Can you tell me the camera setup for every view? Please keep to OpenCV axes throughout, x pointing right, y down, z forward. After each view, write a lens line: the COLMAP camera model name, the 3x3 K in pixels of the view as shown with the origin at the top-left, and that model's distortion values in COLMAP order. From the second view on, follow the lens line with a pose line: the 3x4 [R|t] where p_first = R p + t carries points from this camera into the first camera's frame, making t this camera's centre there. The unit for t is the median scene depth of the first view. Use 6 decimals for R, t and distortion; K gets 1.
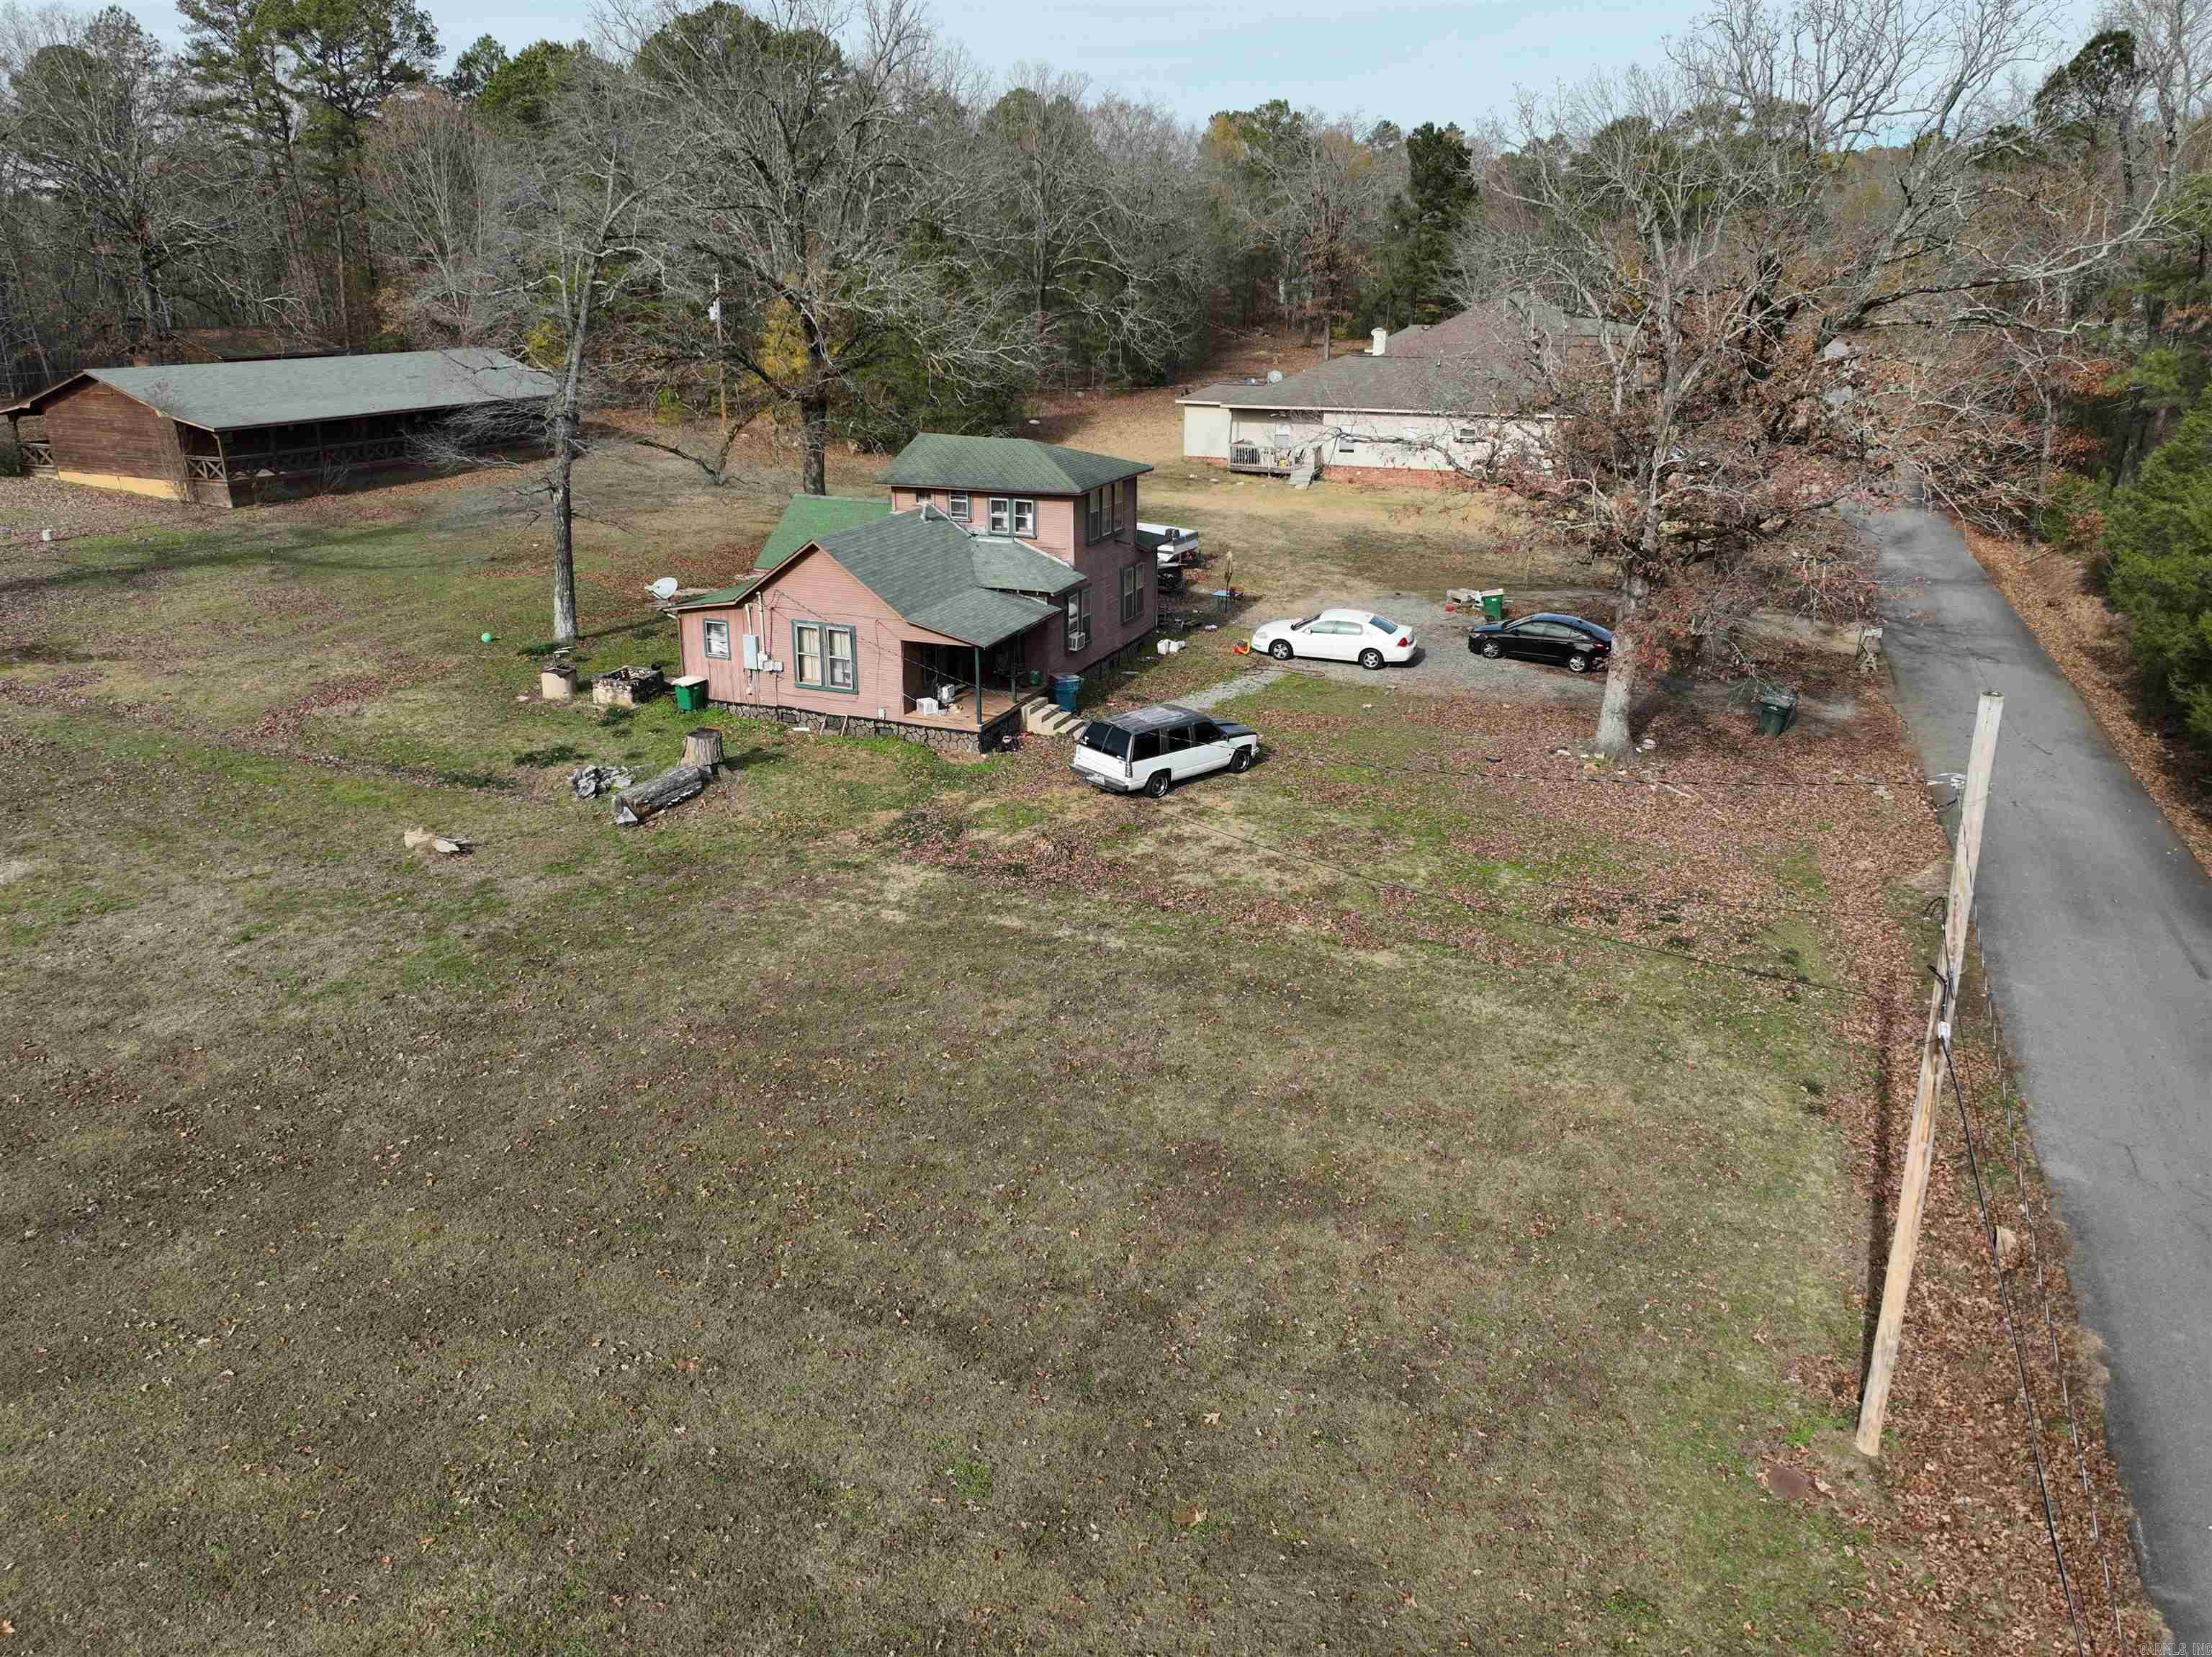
lens RADIAL K [[1557.0, 0, 1106.0], [0, 1557.0, 828.5], [0, 0, 1]] dist [0.002503, 0.006346]
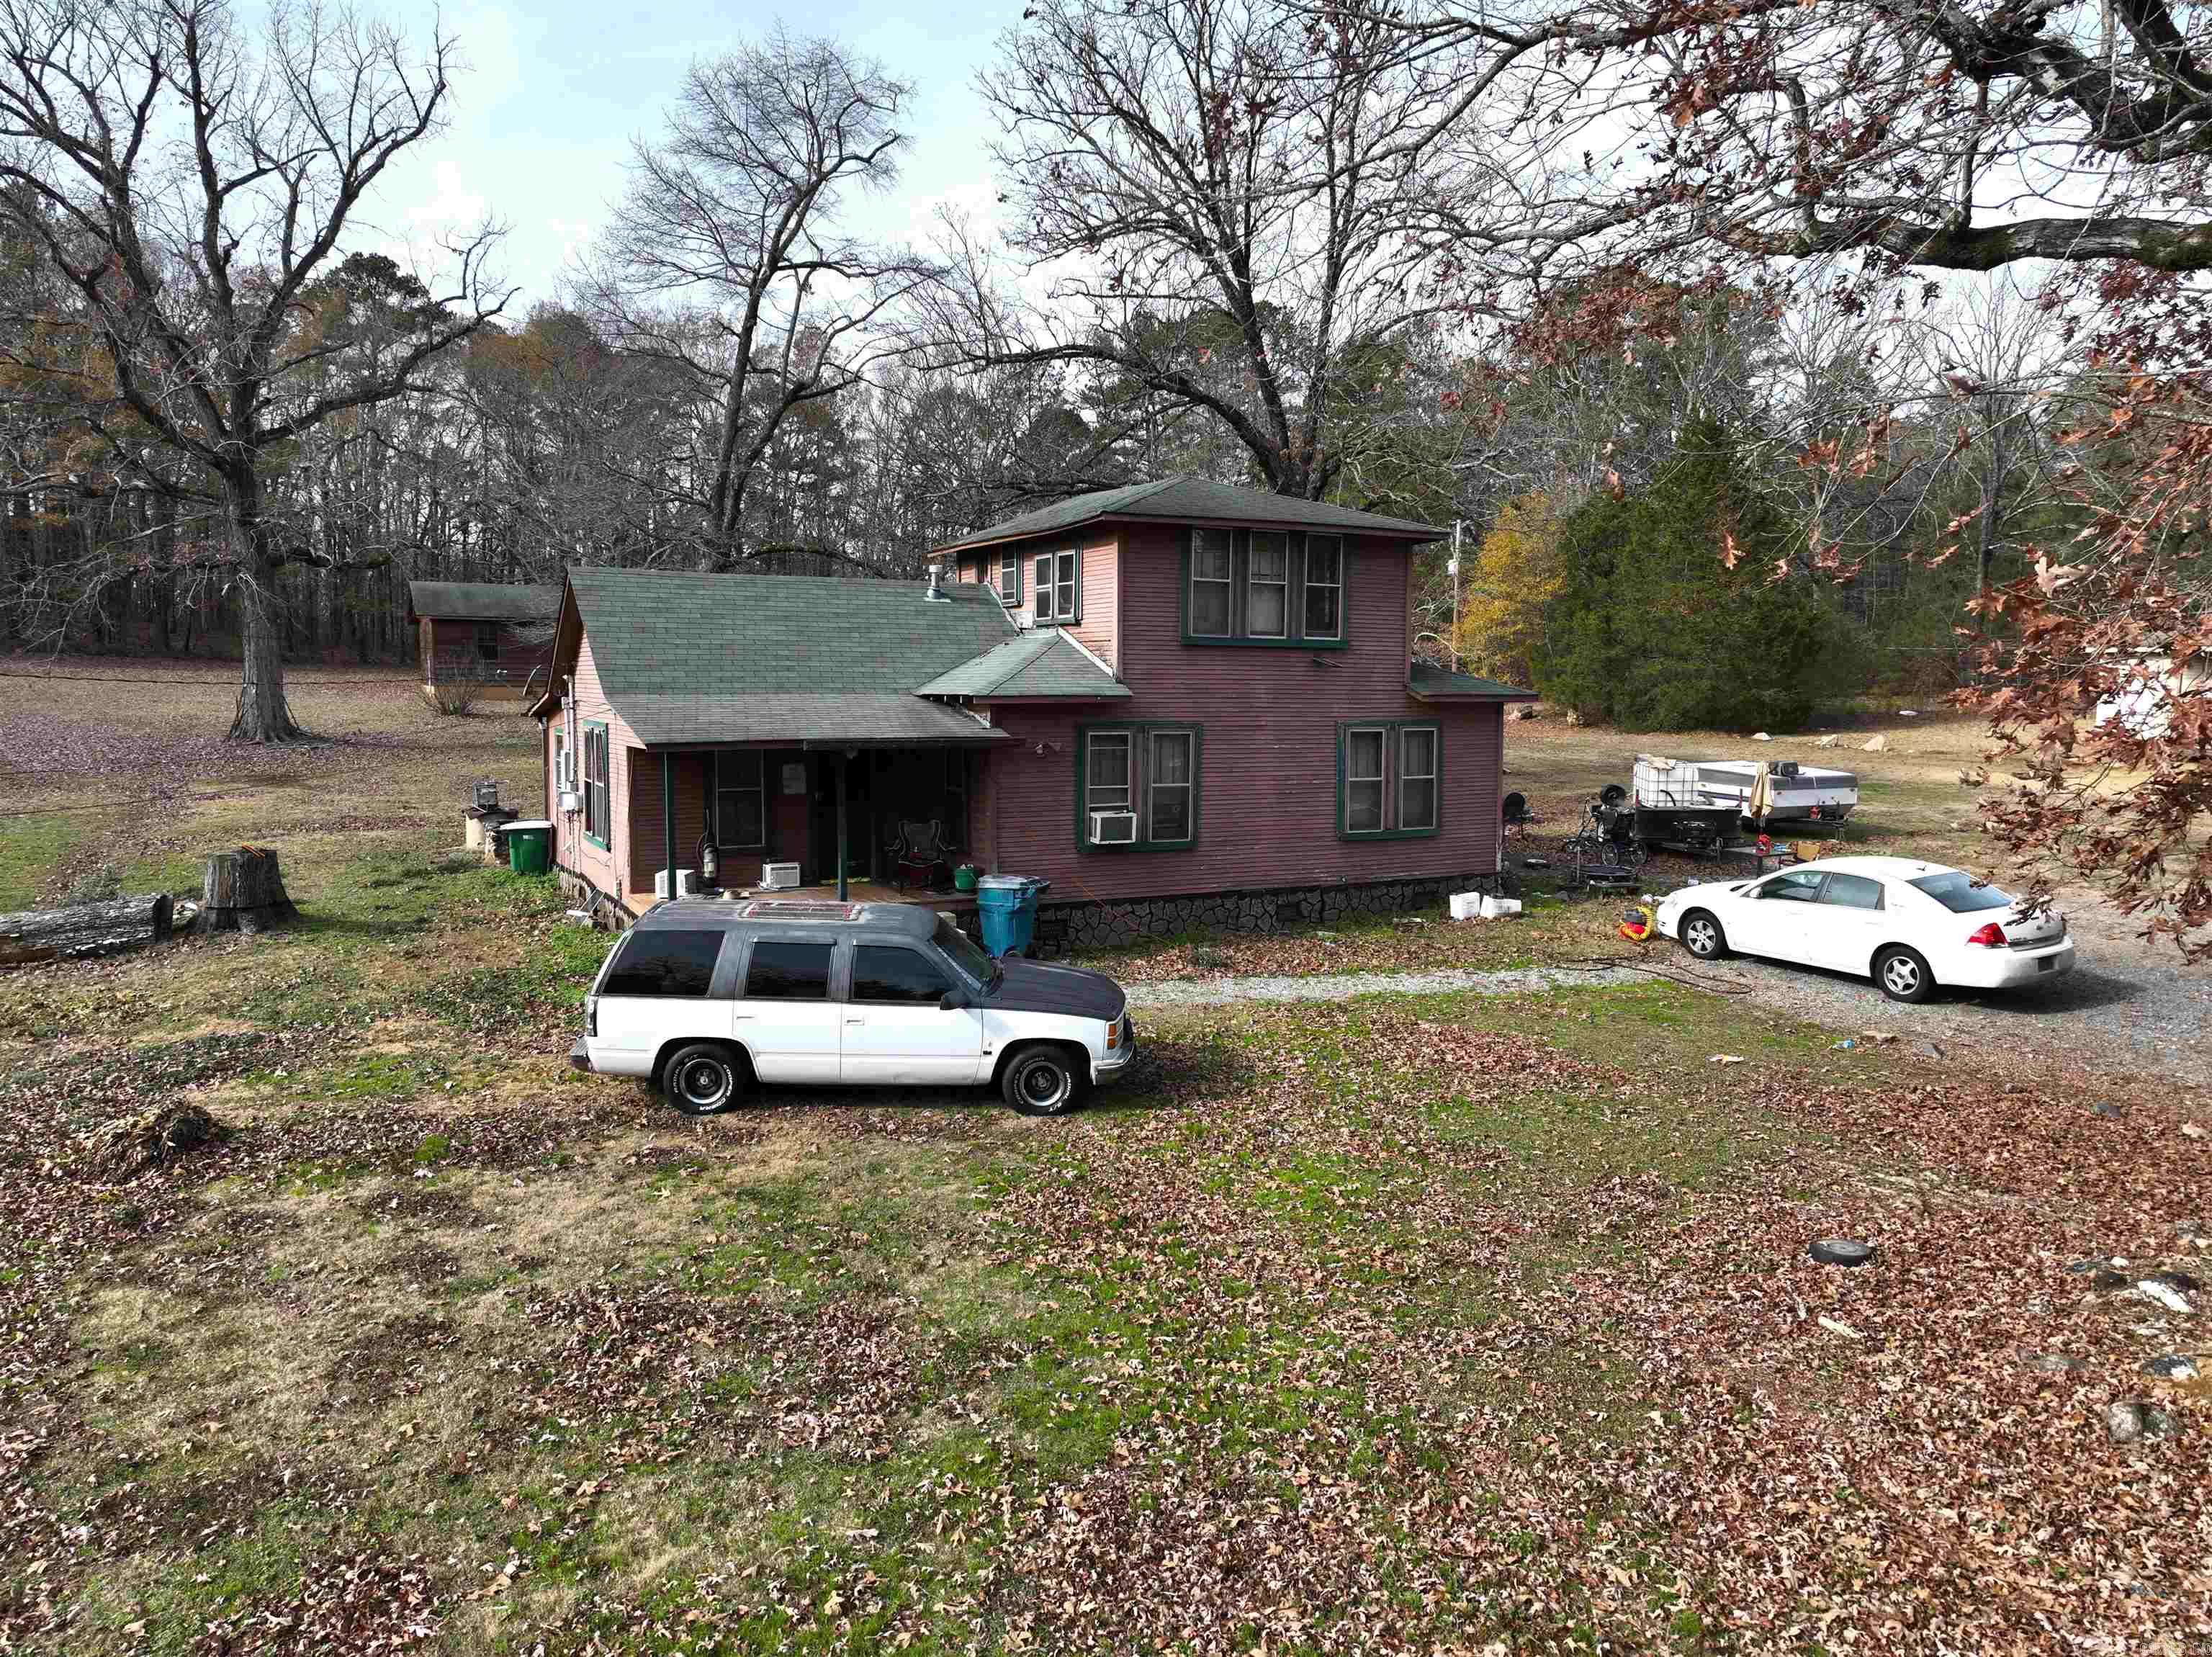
lens RADIAL K [[1553.8, 0, 1106.0], [0, 1553.8, 828.5], [0, 0, 1]] dist [0.004212, 0.001928]
pose [[0.757561, 0.060936, -0.649914, 0.298914], [-0.223659, 0.959597, -0.170733, -0.037640], [0.613252, 0.274700, 0.740582, 0.652159]]
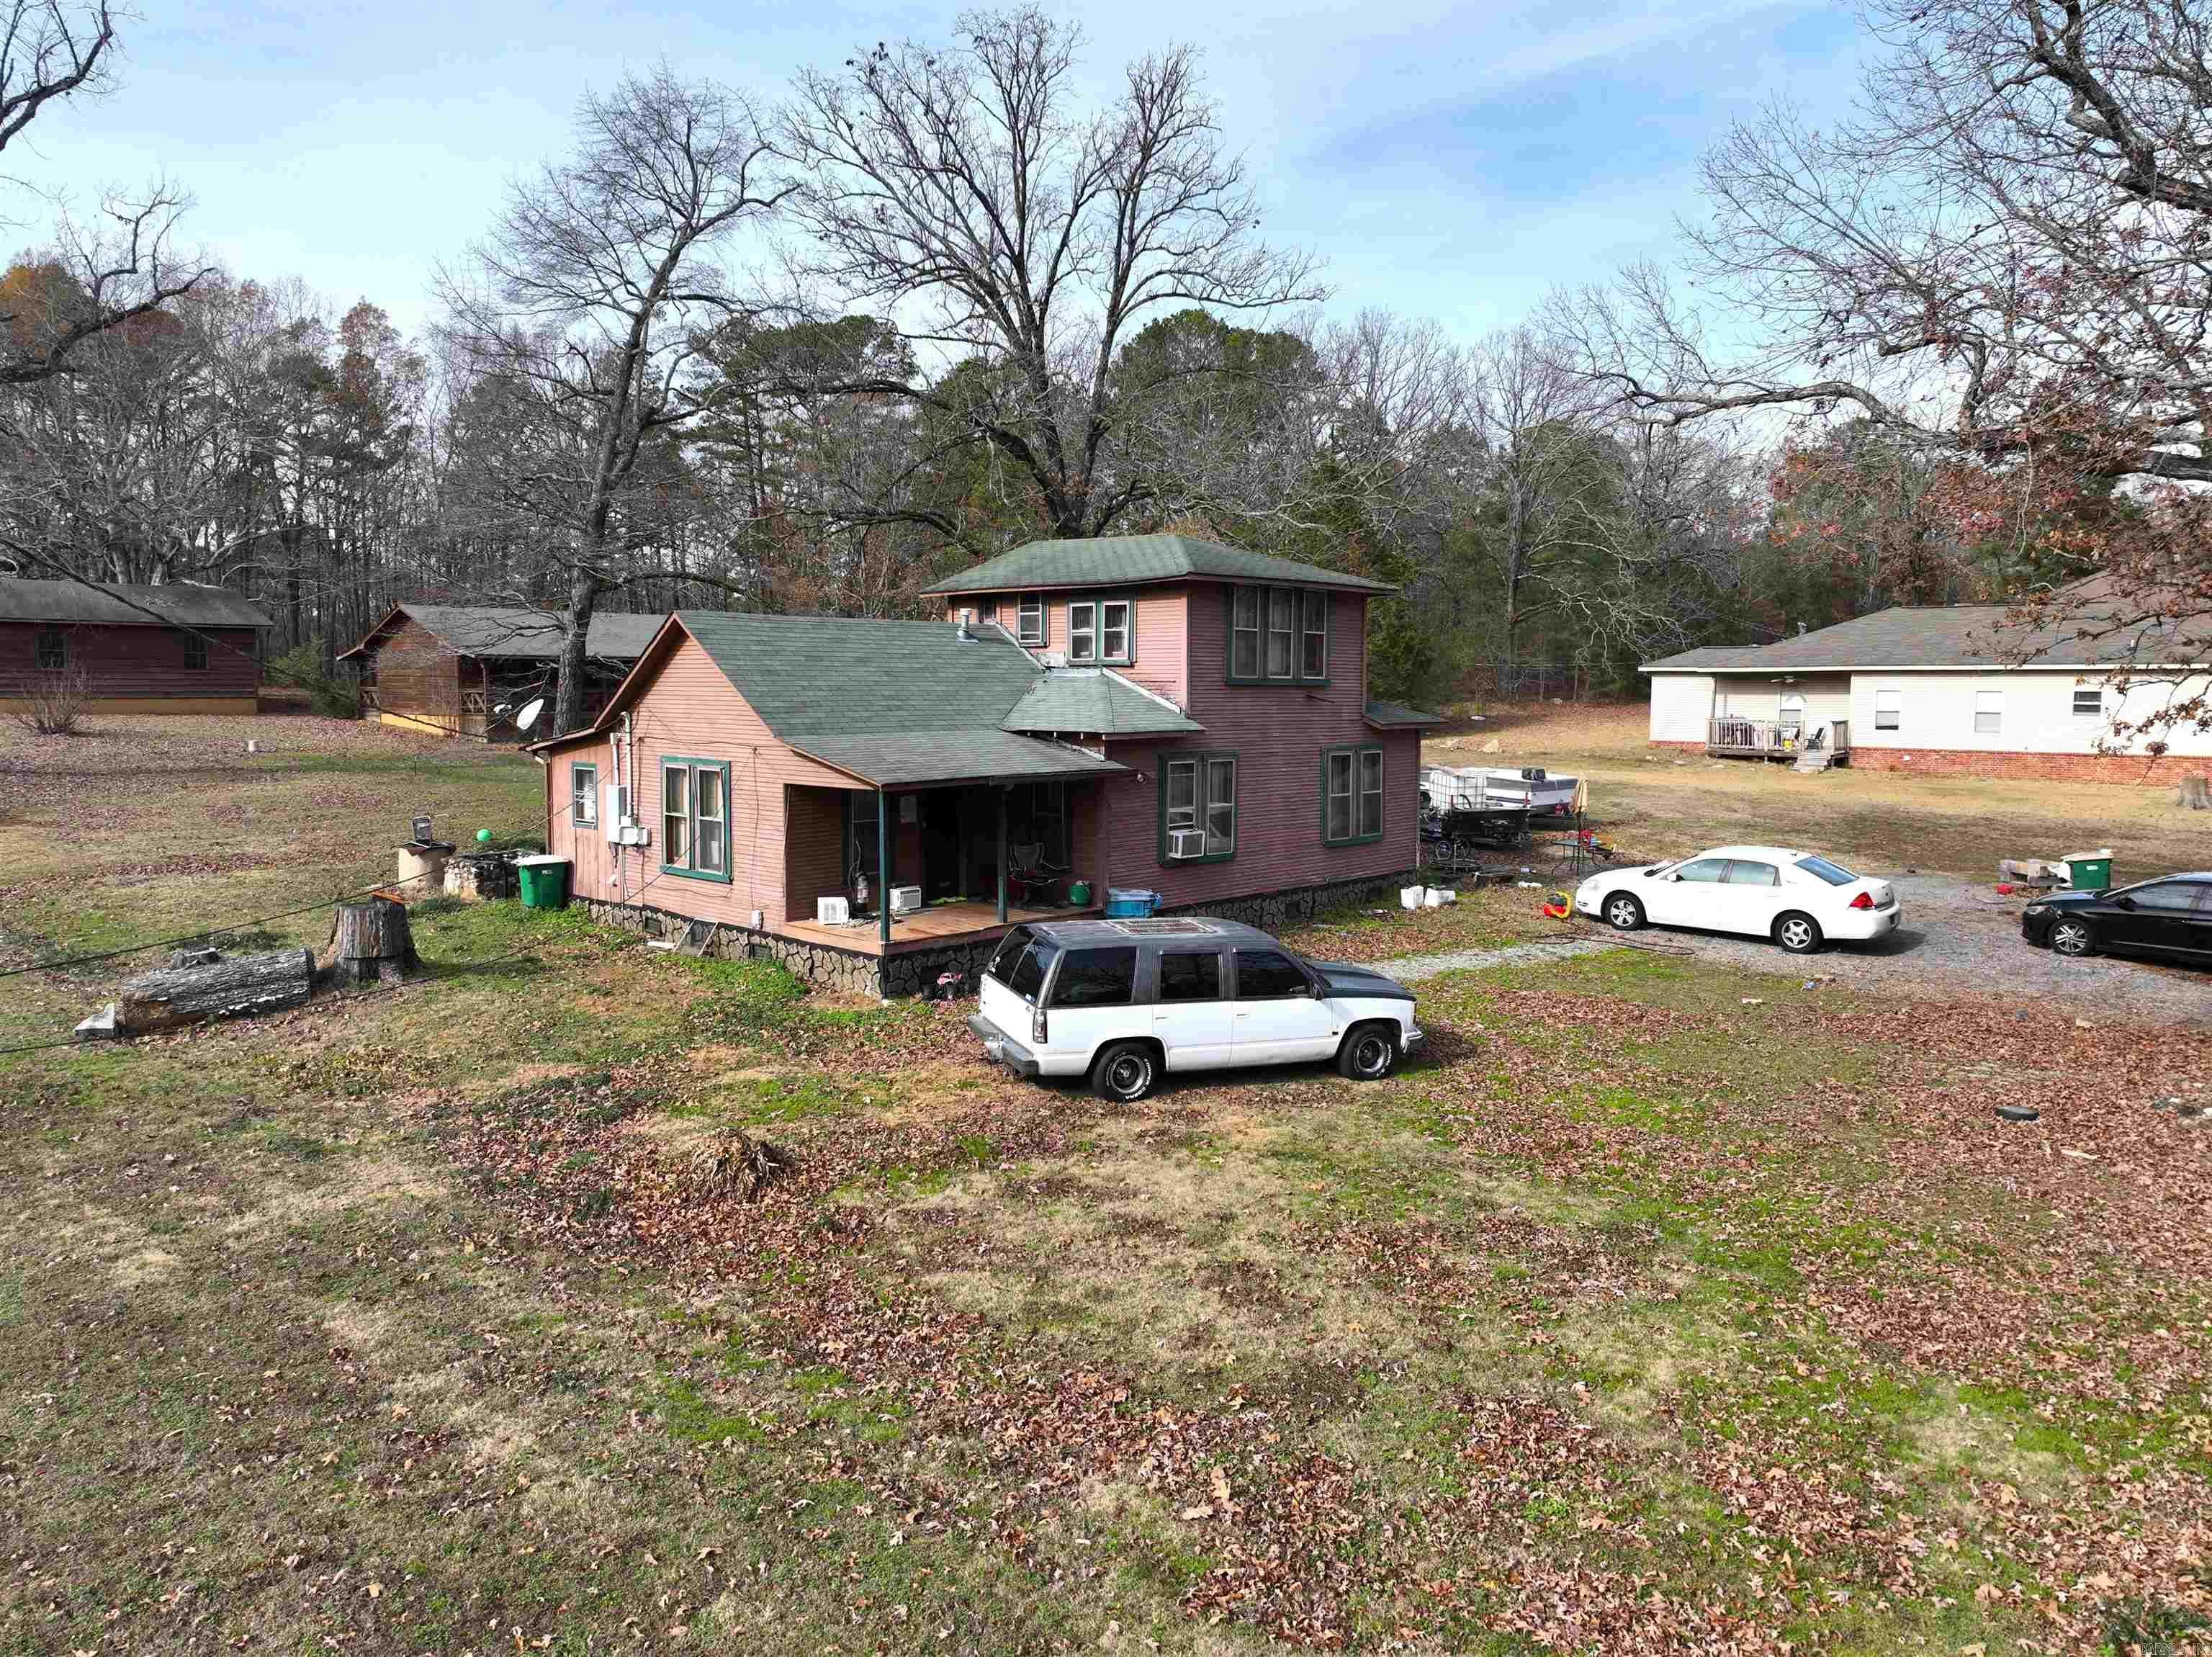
lens RADIAL K [[1557.0, 0, 1106.0], [0, 1557.0, 828.5], [0, 0, 1]] dist [0.002503, 0.006346]
pose [[0.929655, 0.034256, -0.366835, 0.161991], [-0.125669, 0.965441, -0.228323, 0.005987], [0.346336, 0.258362, 0.901832, 0.492268]]
